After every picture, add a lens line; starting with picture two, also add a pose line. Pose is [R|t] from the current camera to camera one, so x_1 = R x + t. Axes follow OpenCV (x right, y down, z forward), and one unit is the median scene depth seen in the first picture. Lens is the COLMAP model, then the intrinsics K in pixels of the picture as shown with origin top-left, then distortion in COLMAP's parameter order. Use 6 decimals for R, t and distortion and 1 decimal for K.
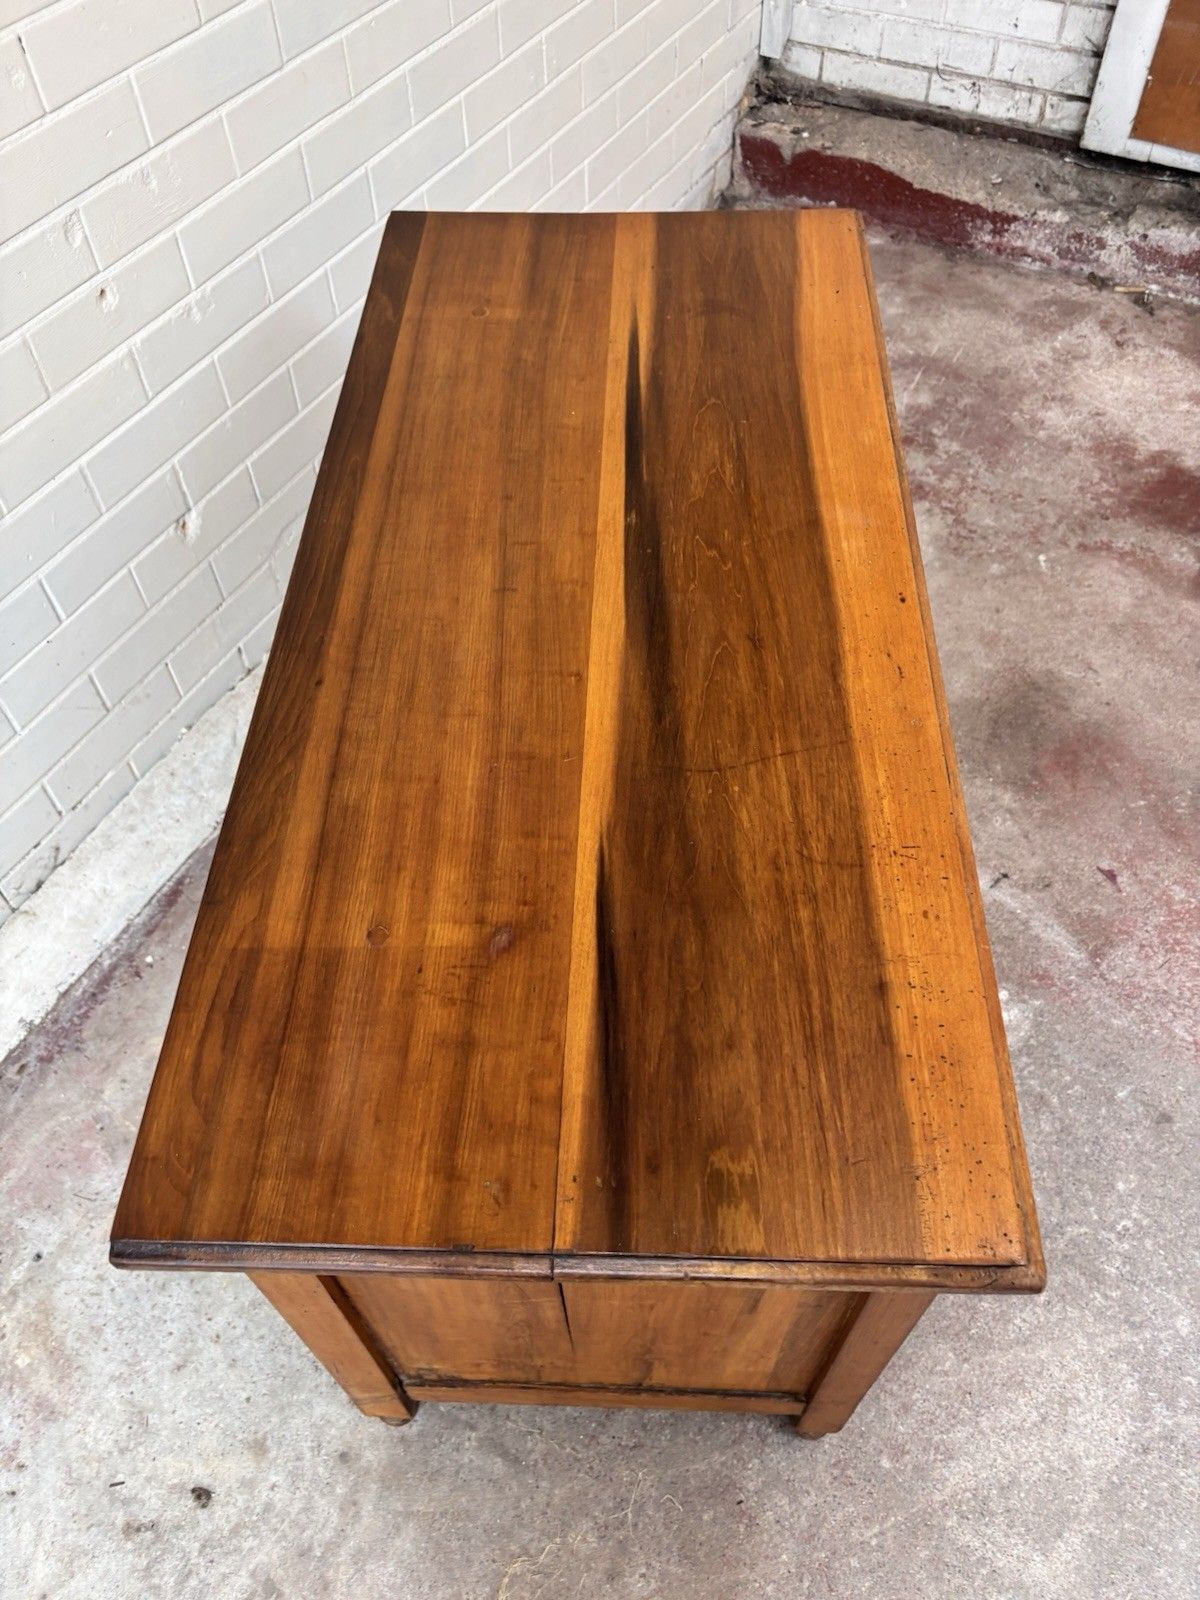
lens RADIAL K [[1213.9, 0, 601.2], [0, 1213.9, 787.7], [0, 0, 1]] dist [0.041130, -0.048935]
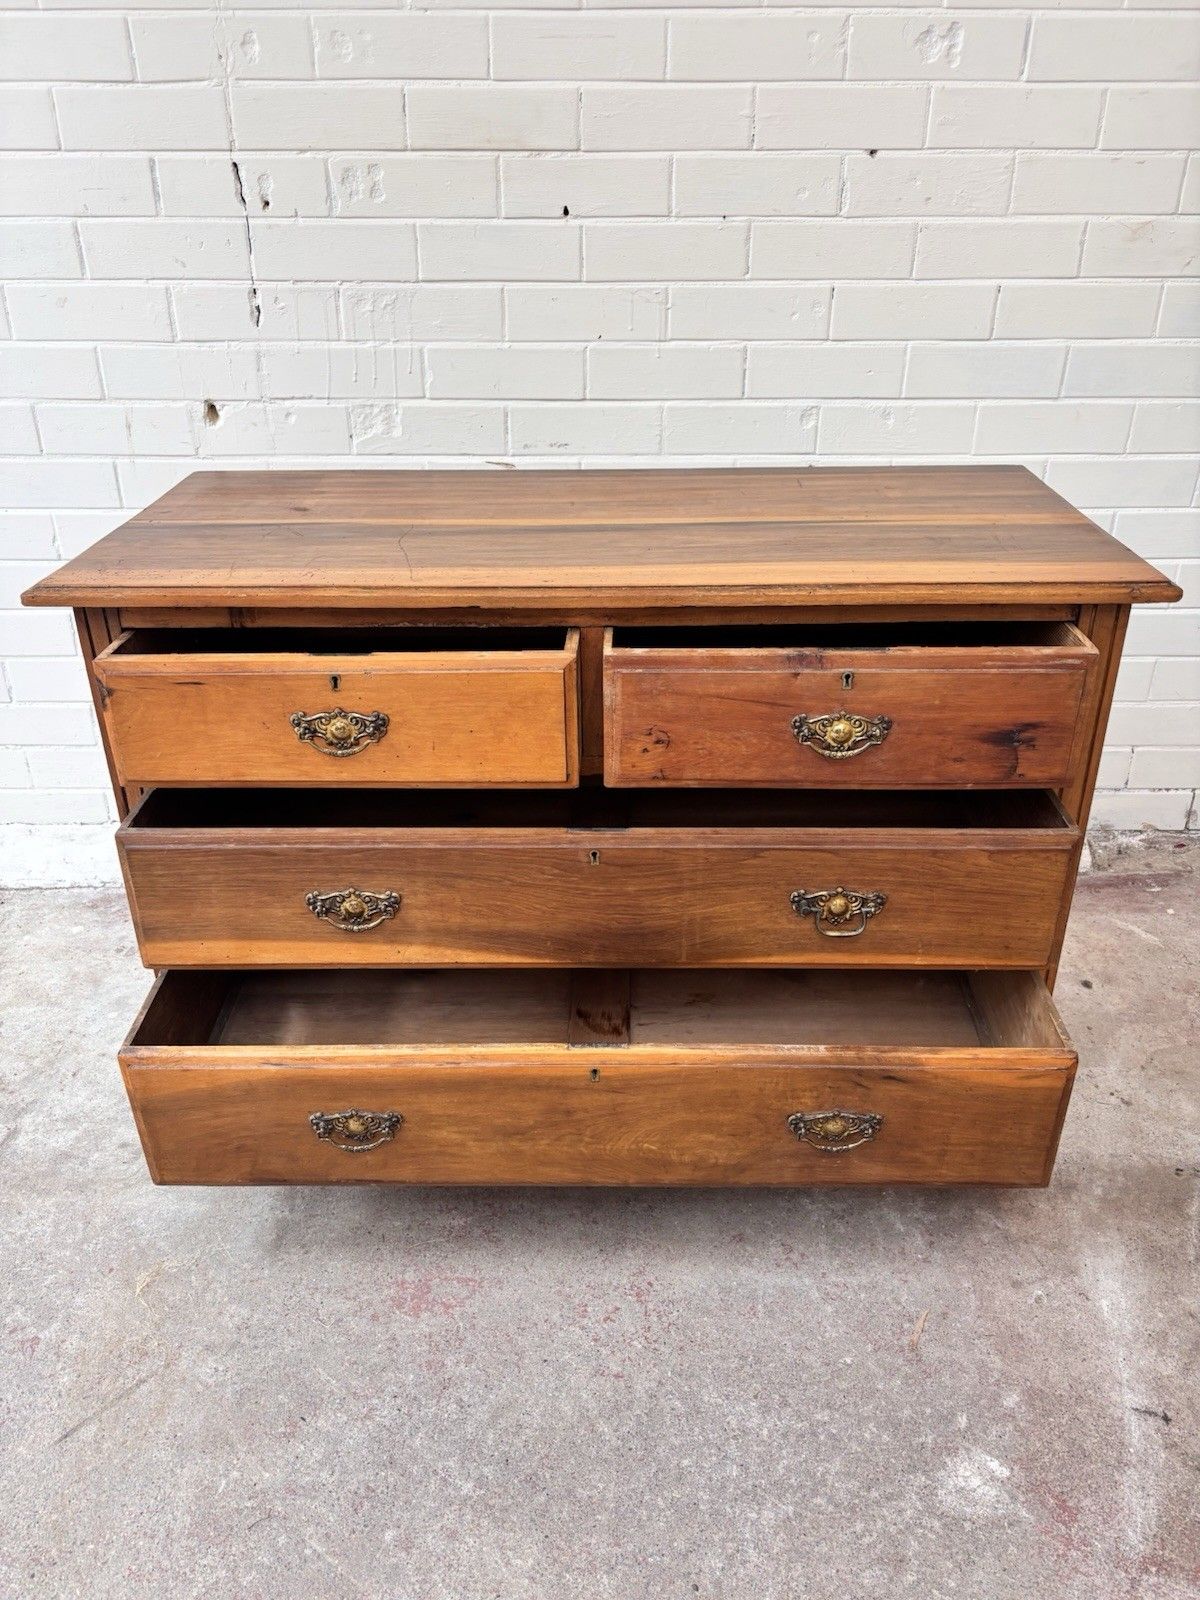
lens RADIAL K [[1213.9, 0, 588.6], [0, 1213.9, 806.8], [0, 0, 1]] dist [0.041130, -0.048935]
pose [[0.478143, 0.425100, -0.768550, 0.710376], [-0.701428, 0.711450, -0.042867, 0.106335], [0.528562, 0.559579, 0.638352, 0.202053]]
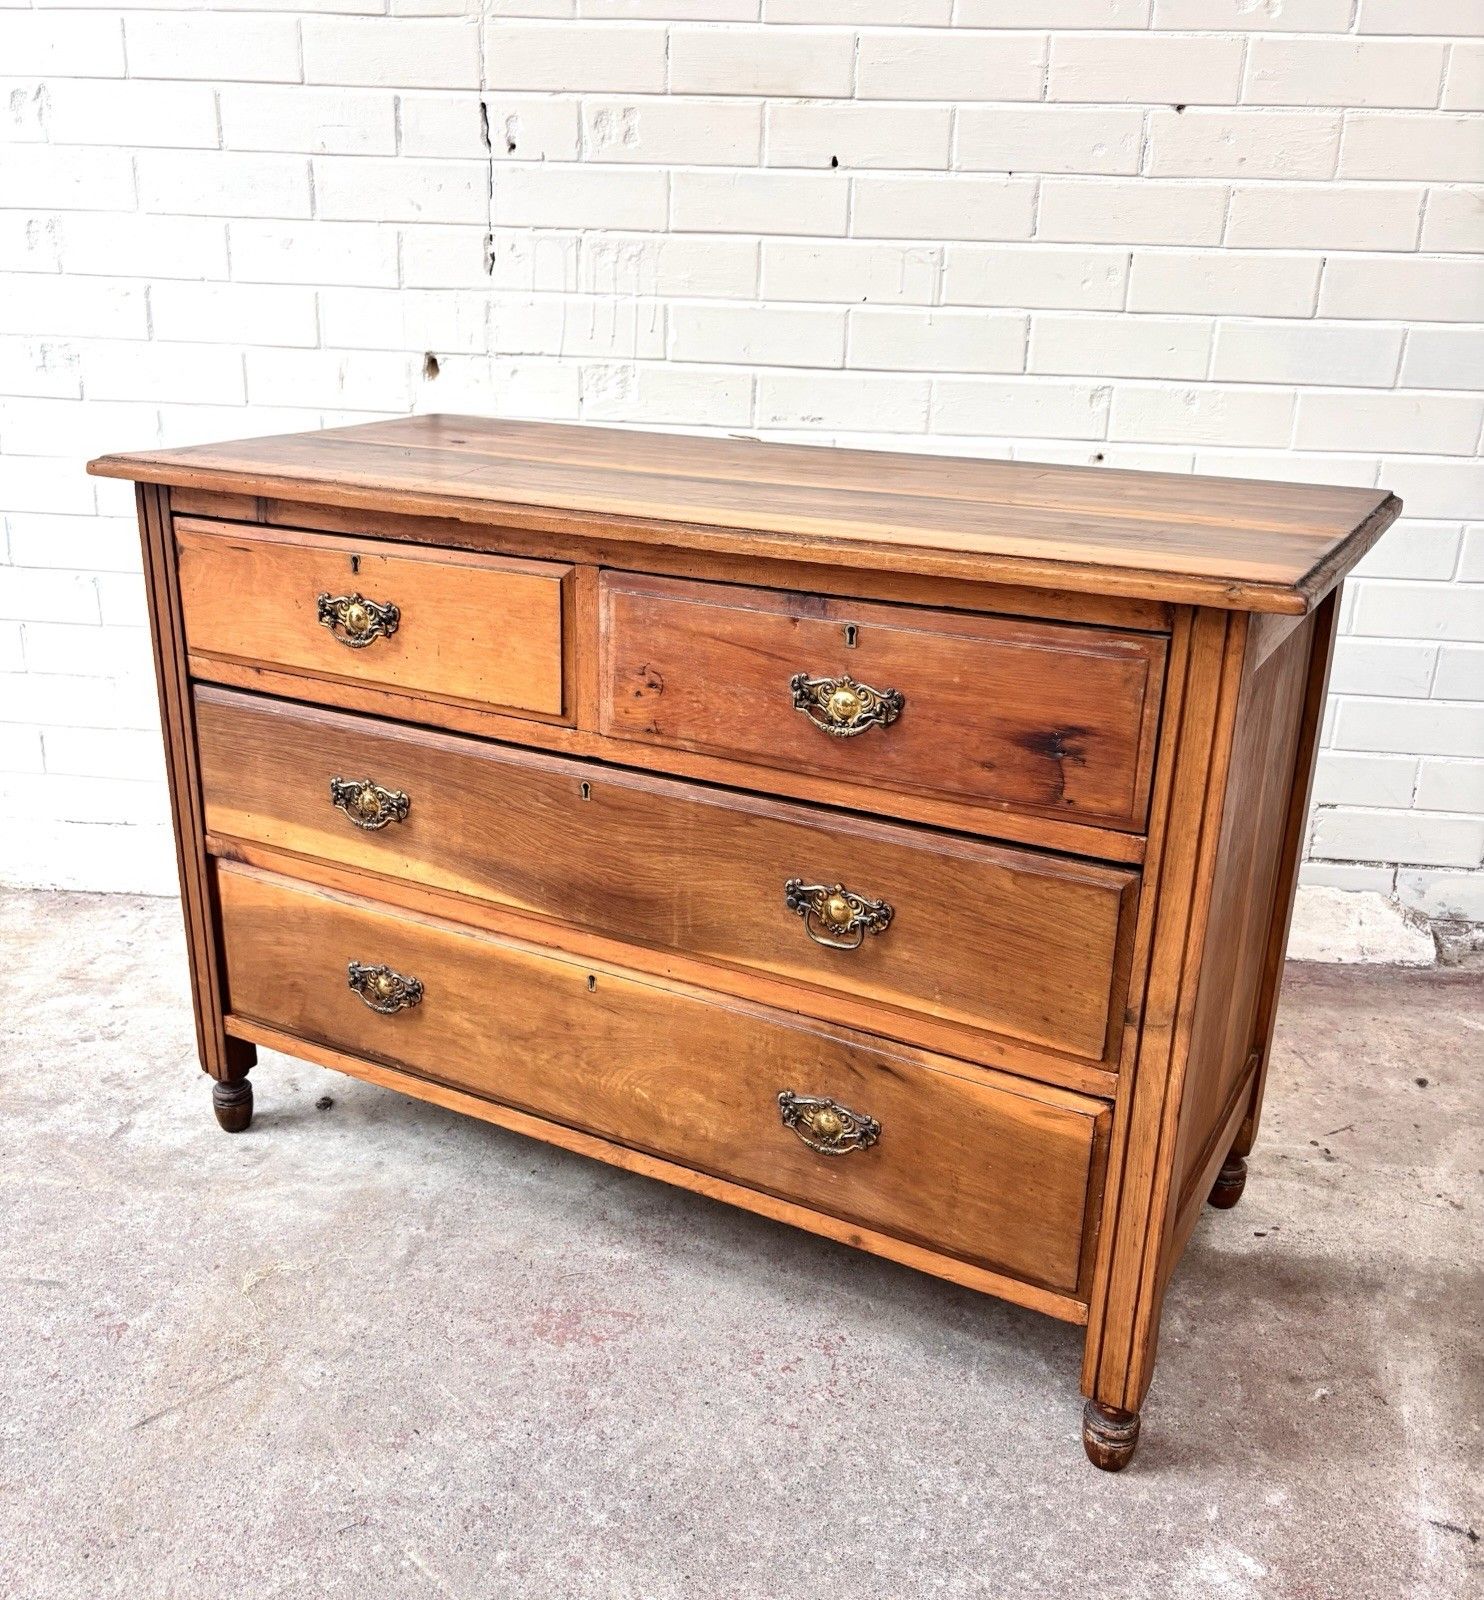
lens RADIAL K [[1508.1, 0, 733.9], [0, 1508.1, 797.4], [0, 0, 1]] dist [0.012878, 0.000000]
pose [[0.385076, 0.347409, -0.854999, 0.854637], [-0.753428, 0.653371, -0.073849, 0.198667], [0.532976, 0.672617, 0.513345, 0.274510]]
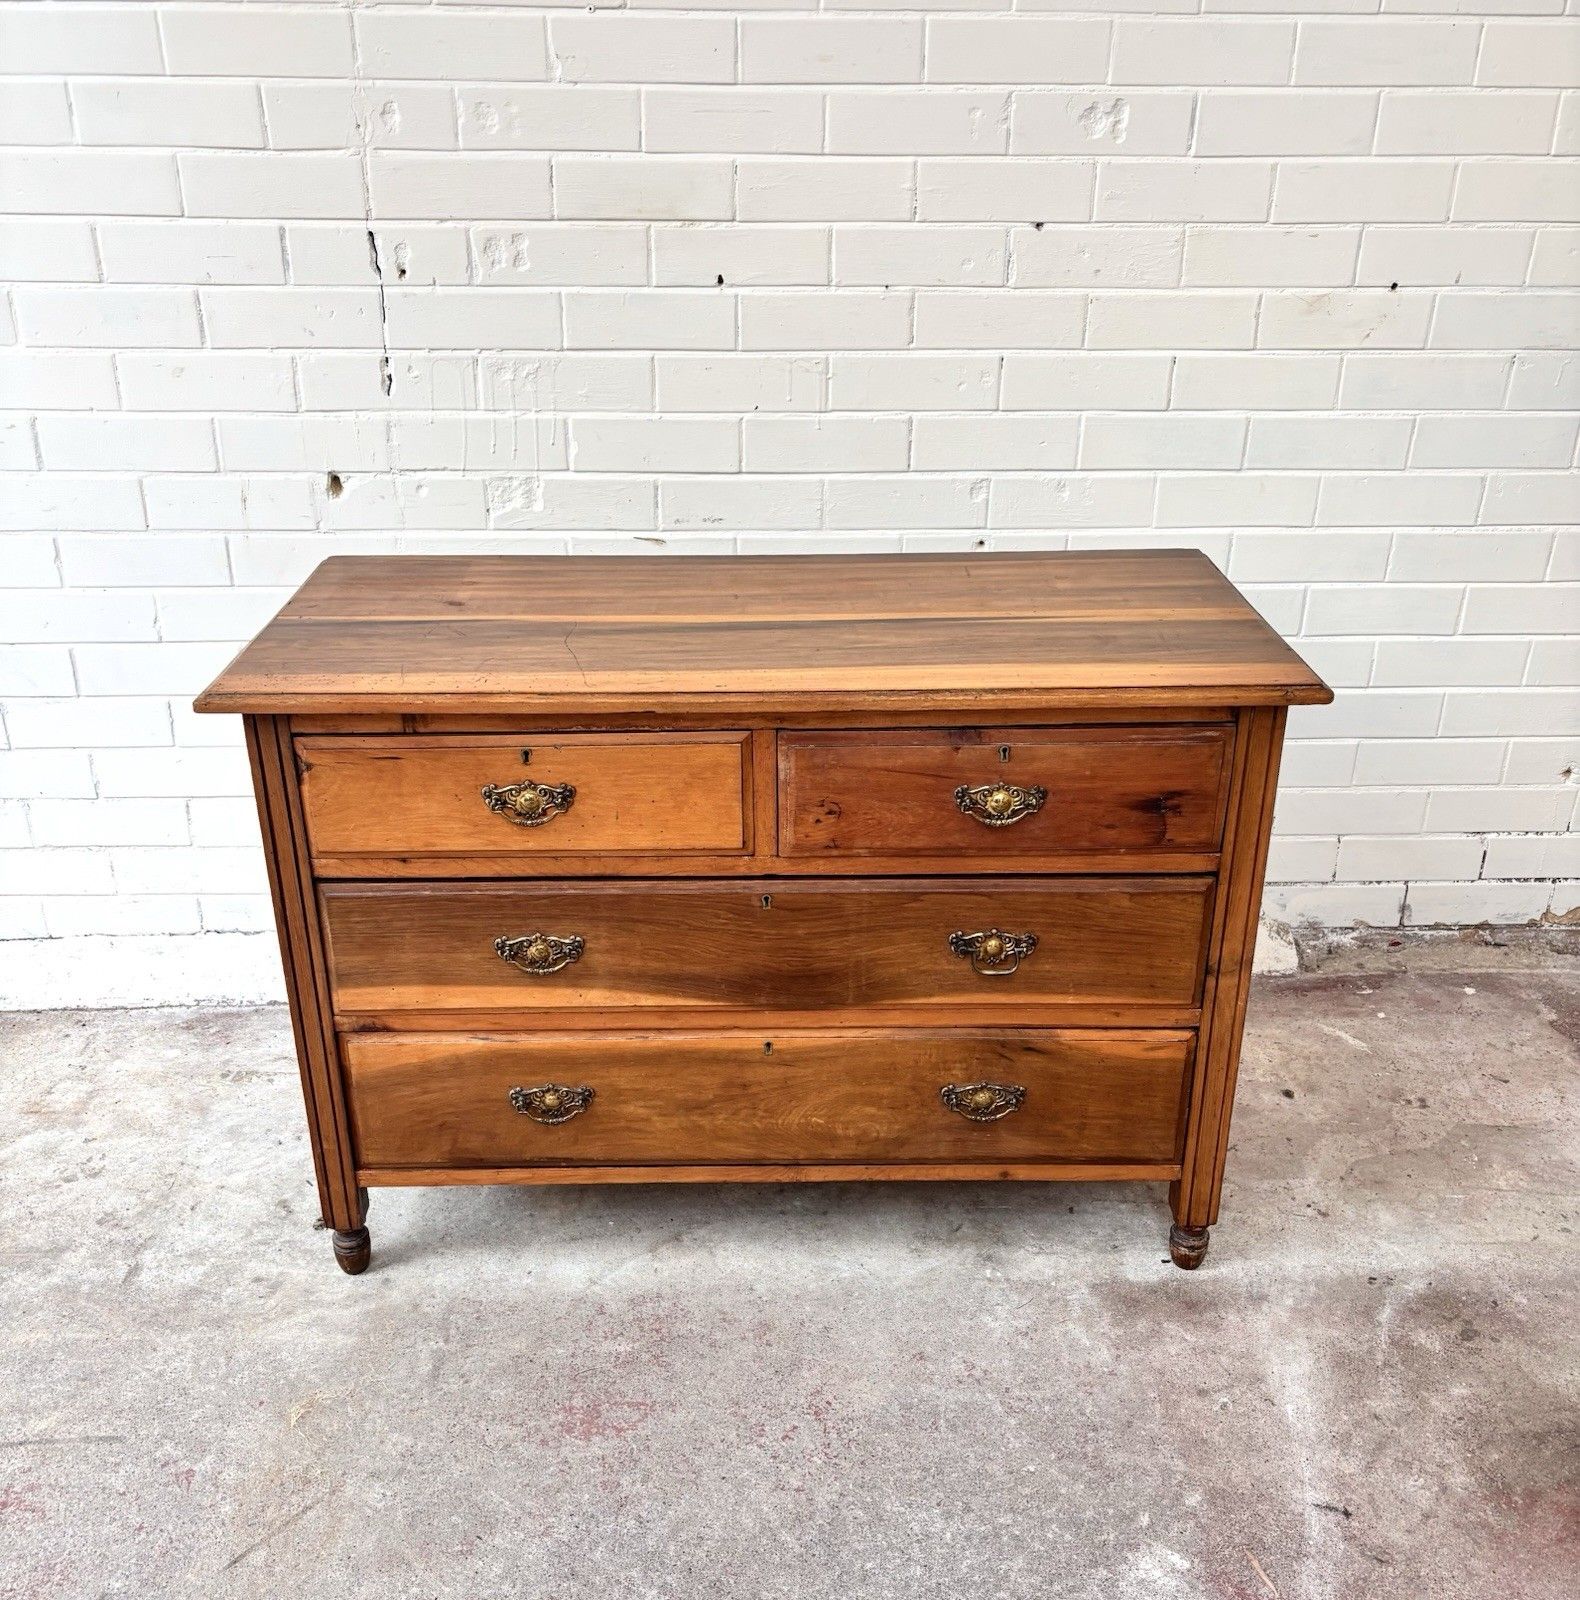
lens RADIAL K [[1601.8, 0, 777.5], [0, 1601.8, 832.4], [0, 0, 1]] dist [0.012468, 0.000000]
pose [[0.513401, 0.383521, -0.767679, 0.915135], [-0.690729, 0.715527, -0.104473, 0.144415], [0.509227, 0.583895, 0.632261, -0.002993]]
